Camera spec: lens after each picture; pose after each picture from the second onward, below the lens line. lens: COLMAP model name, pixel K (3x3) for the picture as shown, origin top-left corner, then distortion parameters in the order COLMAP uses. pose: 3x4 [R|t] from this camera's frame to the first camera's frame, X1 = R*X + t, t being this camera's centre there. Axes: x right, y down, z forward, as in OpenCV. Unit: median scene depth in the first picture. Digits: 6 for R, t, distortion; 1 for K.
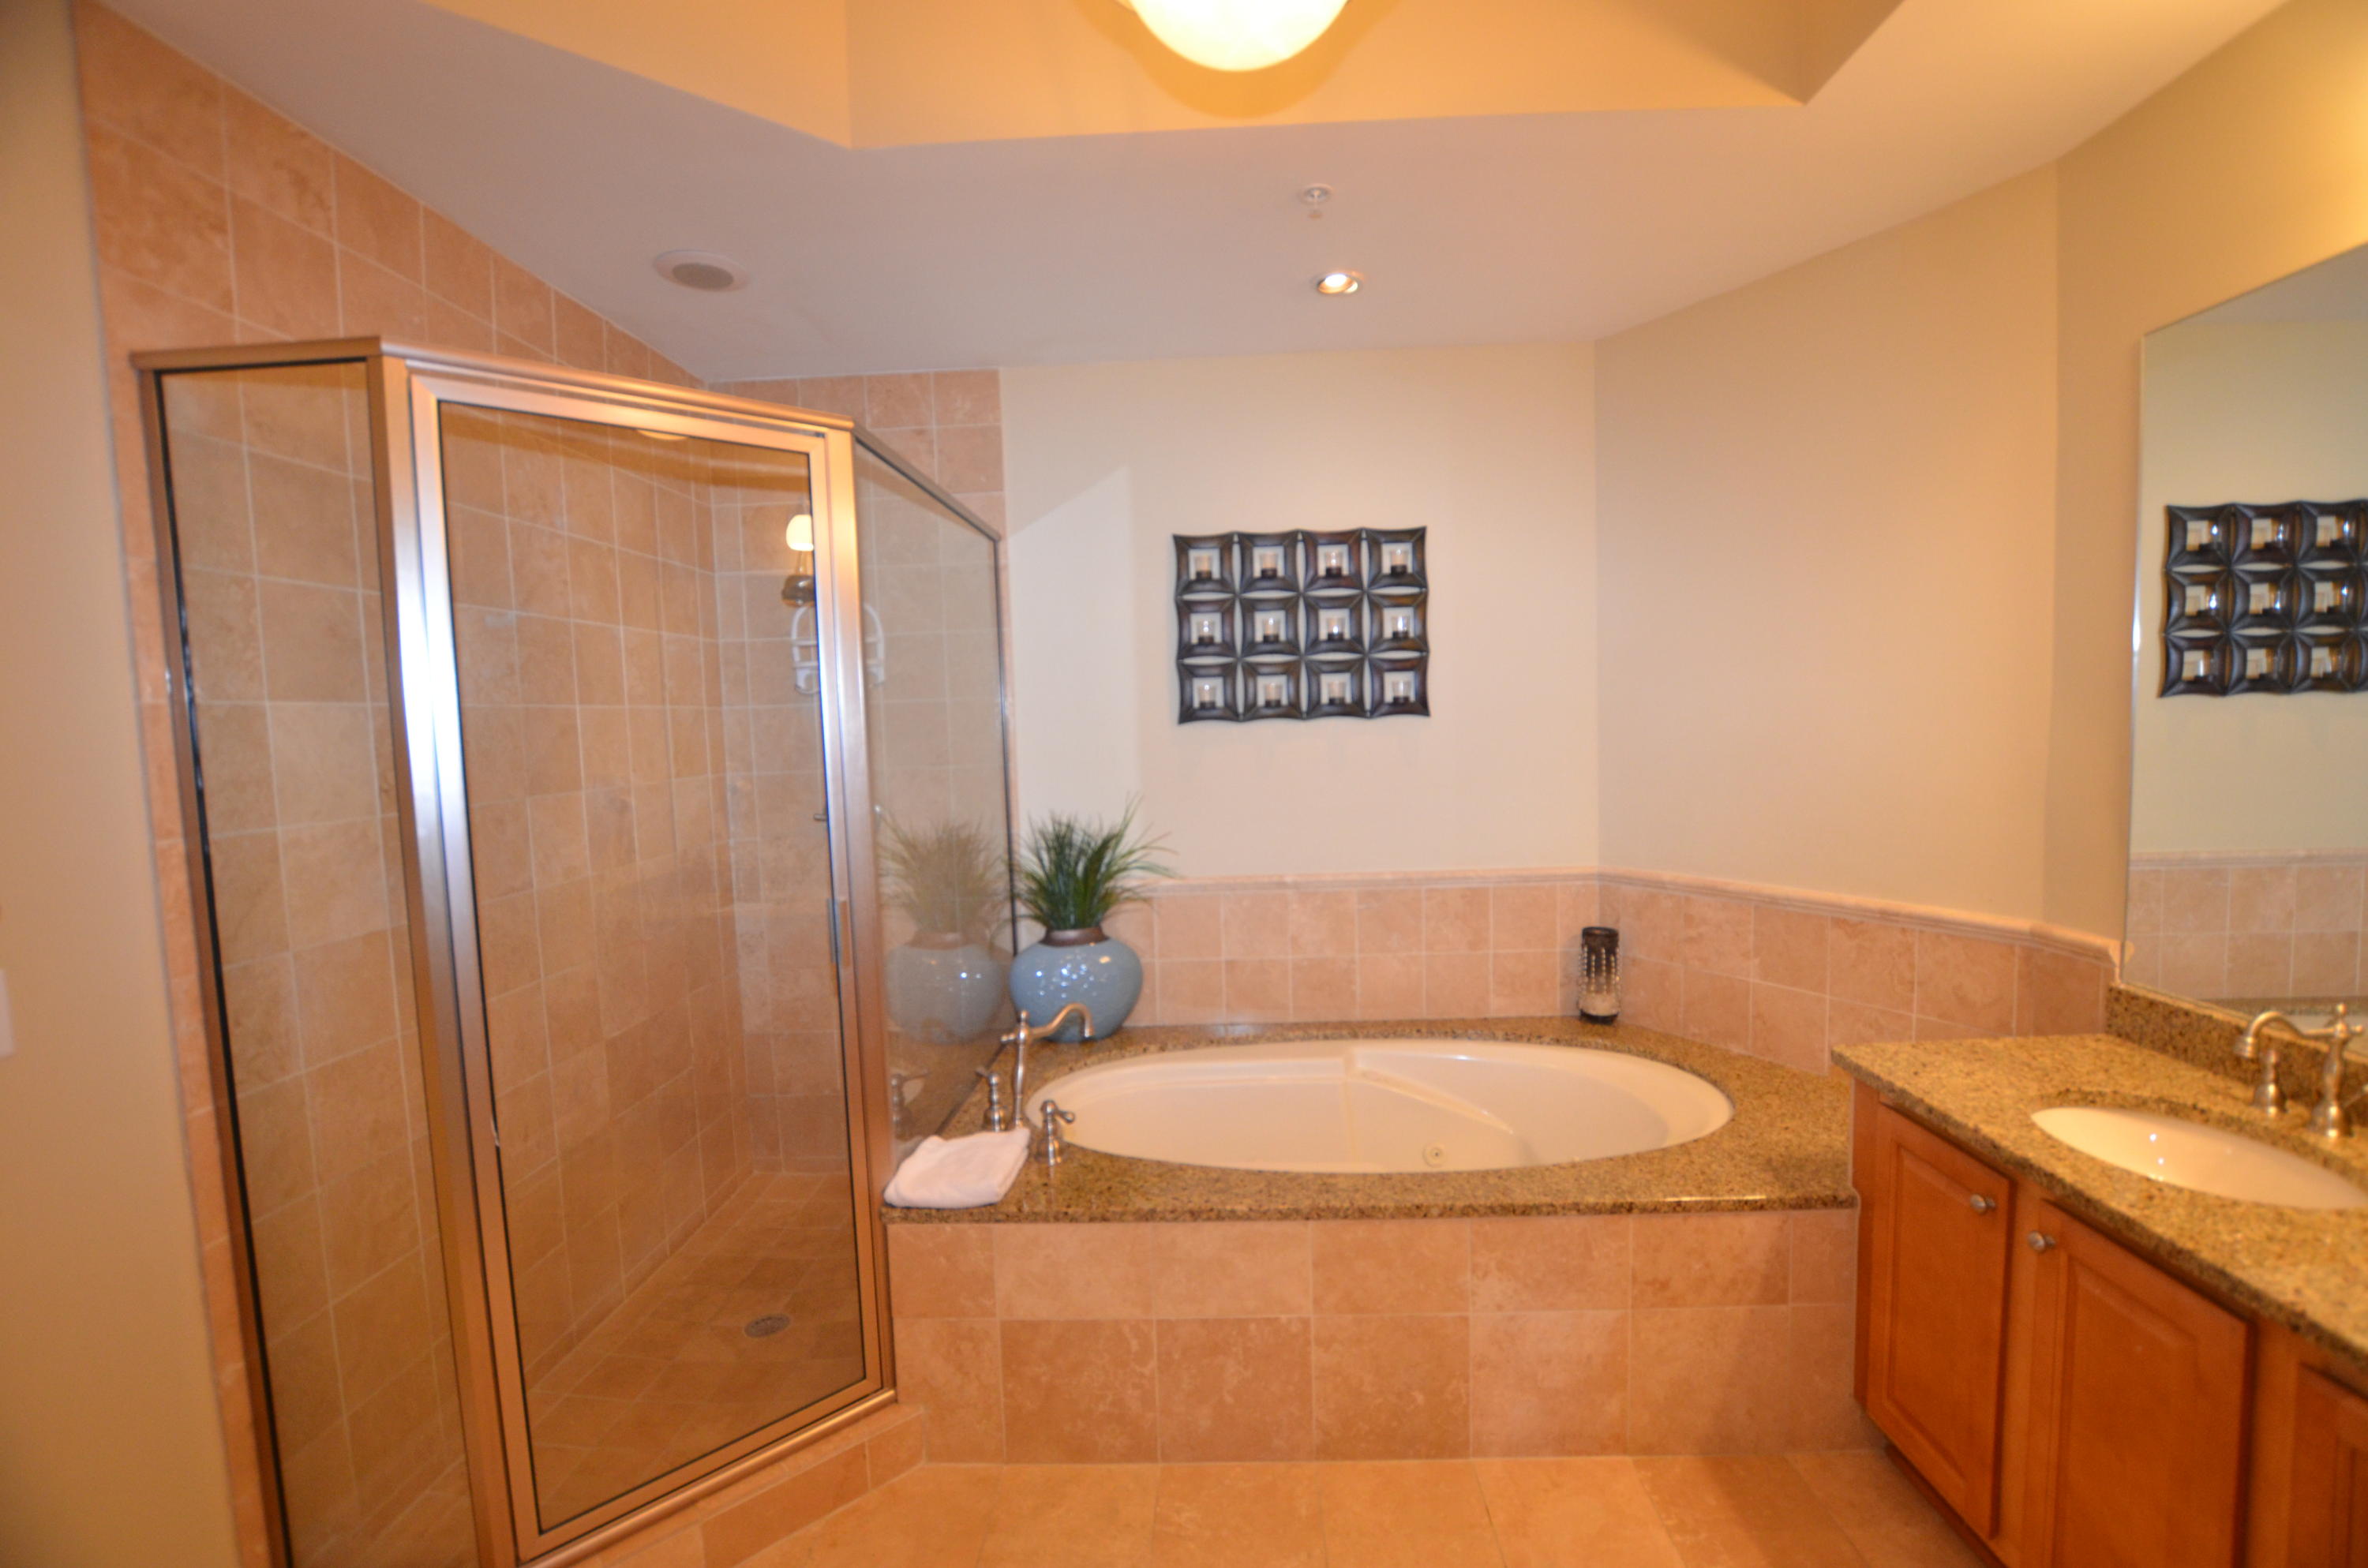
lens RADIAL K [[1033.6, 0, 1190.8], [0, 1033.6, 782.3], [0, 0, 1]] dist [-0.025269, 0.001778]
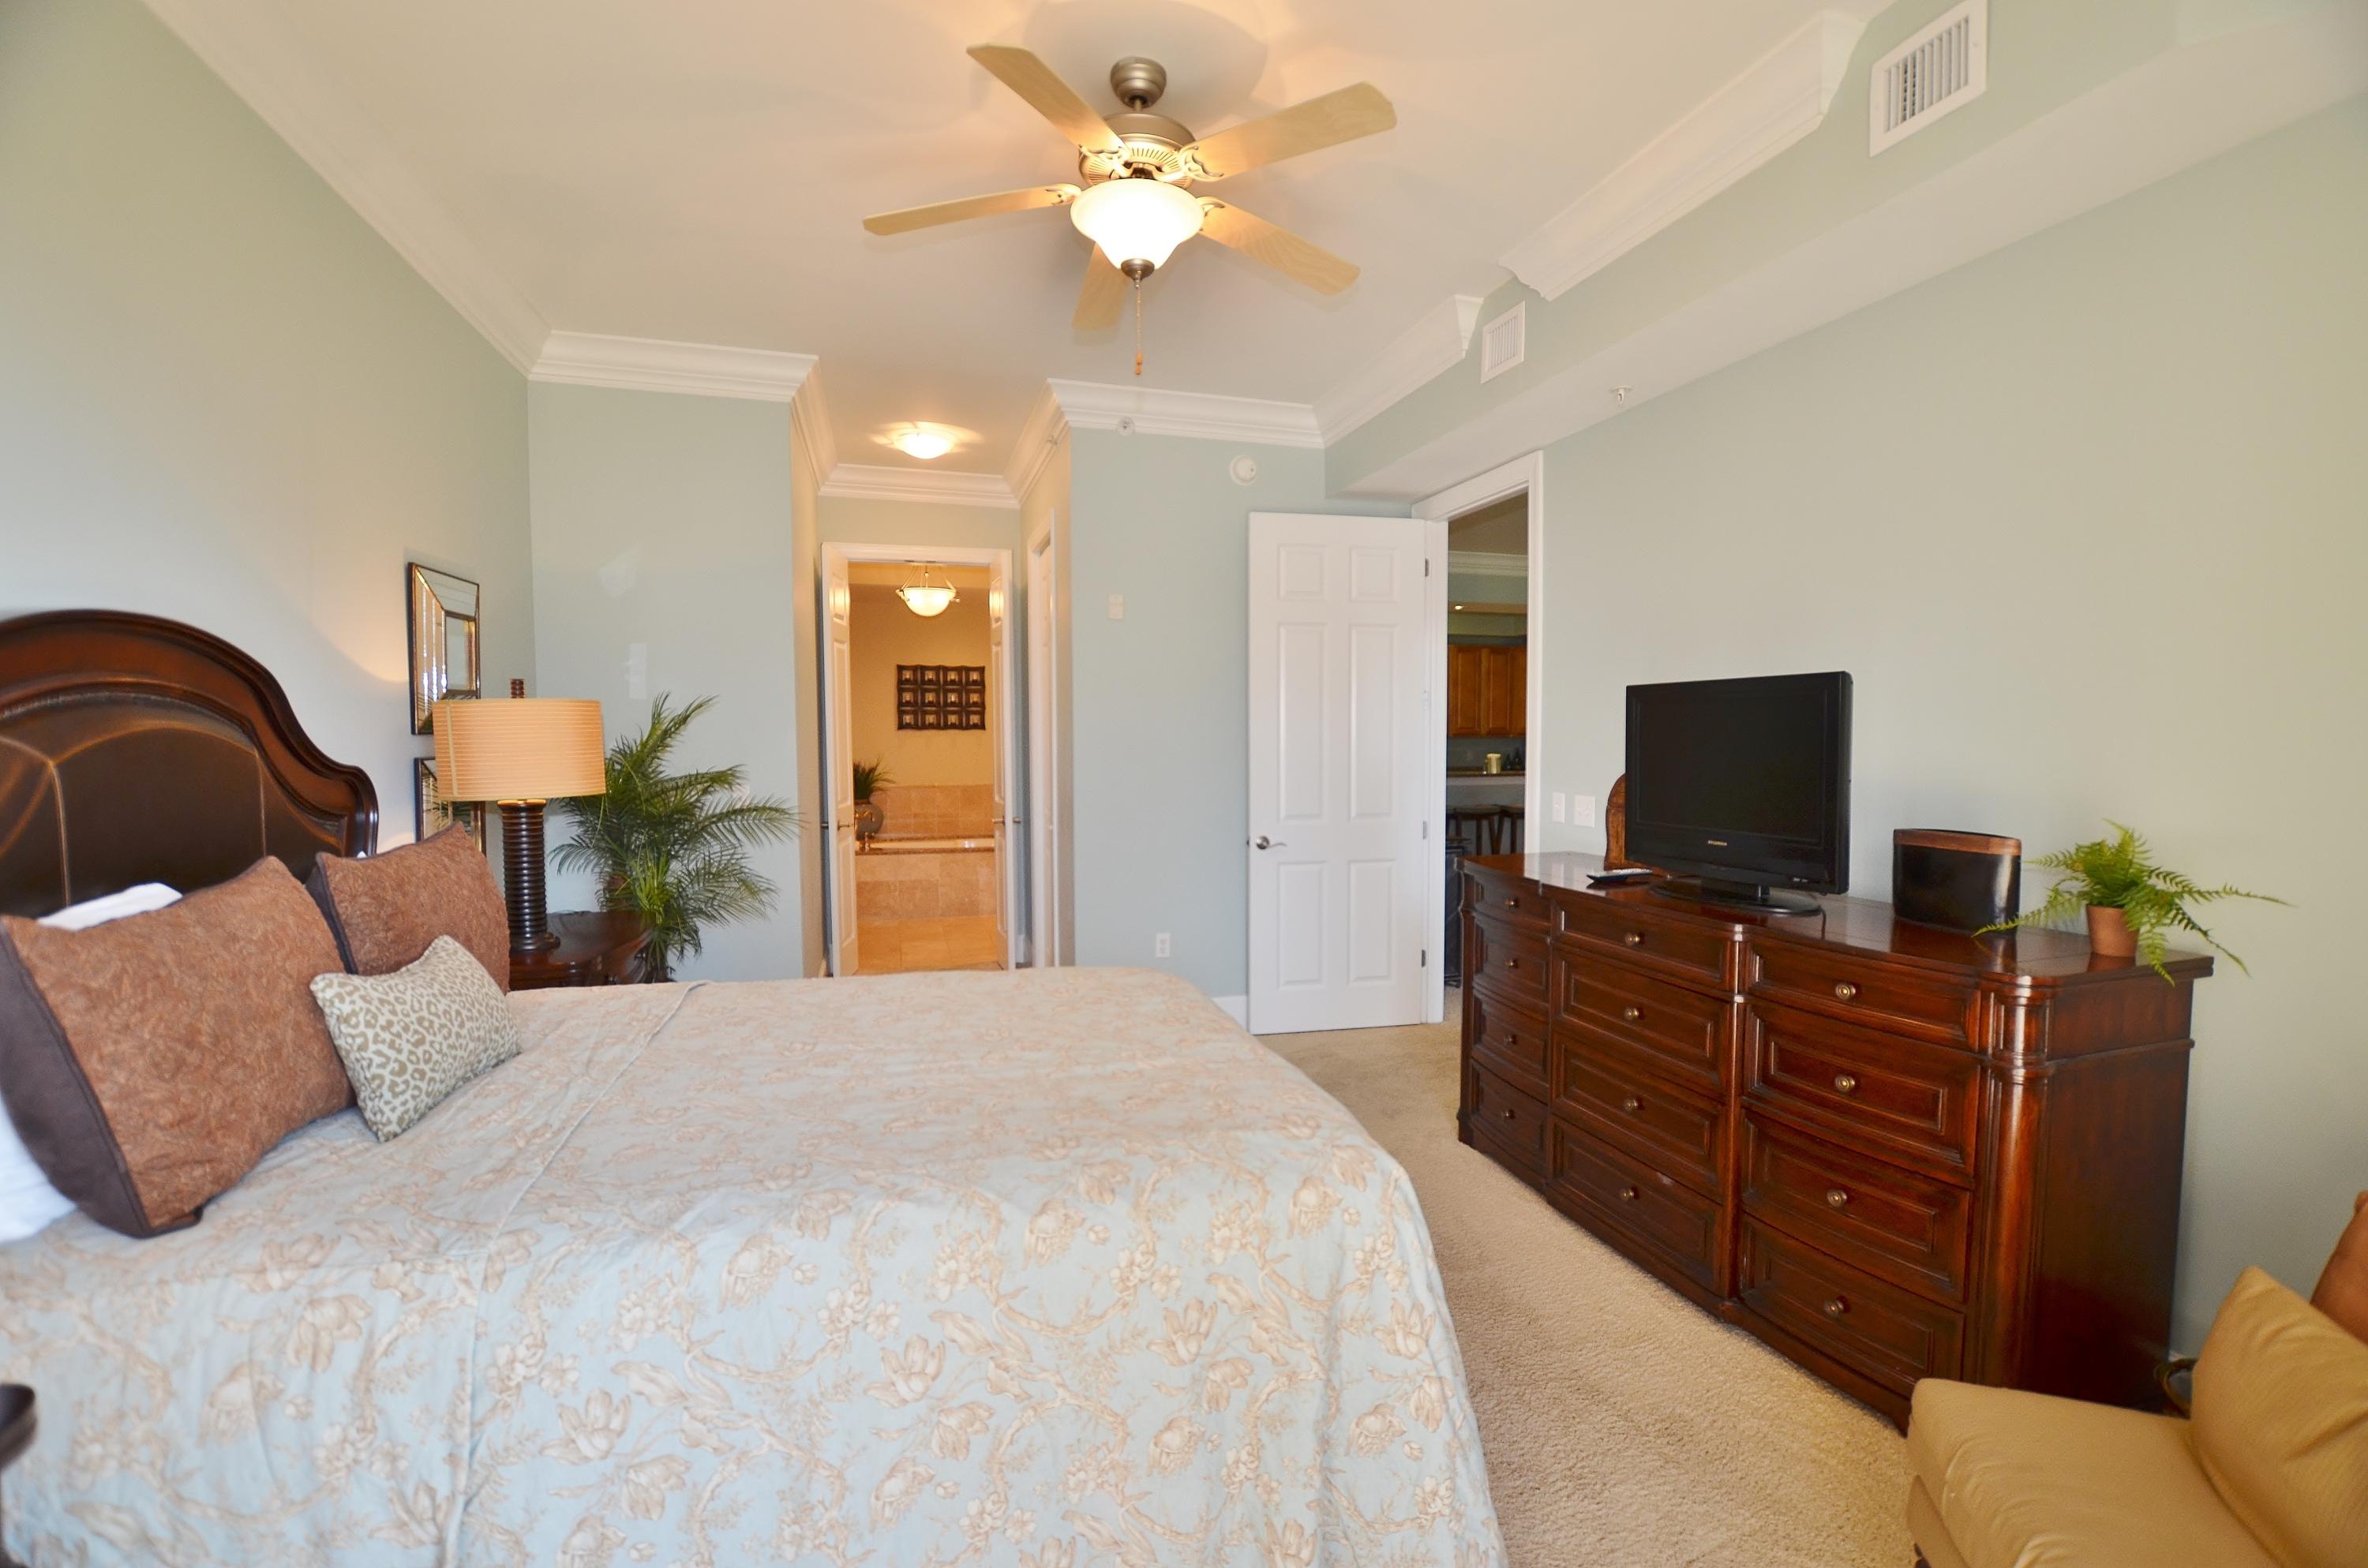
lens RADIAL K [[1033.6, 0, 1193.2], [0, 1033.6, 785.2], [0, 0, 1]] dist [-0.025269, 0.001778]
pose [[0.946133, 0.015430, 0.323410, -0.161698], [-0.003971, 0.999342, -0.036062, 0.199833], [-0.323754, 0.032835, 0.945572, -2.005137]]
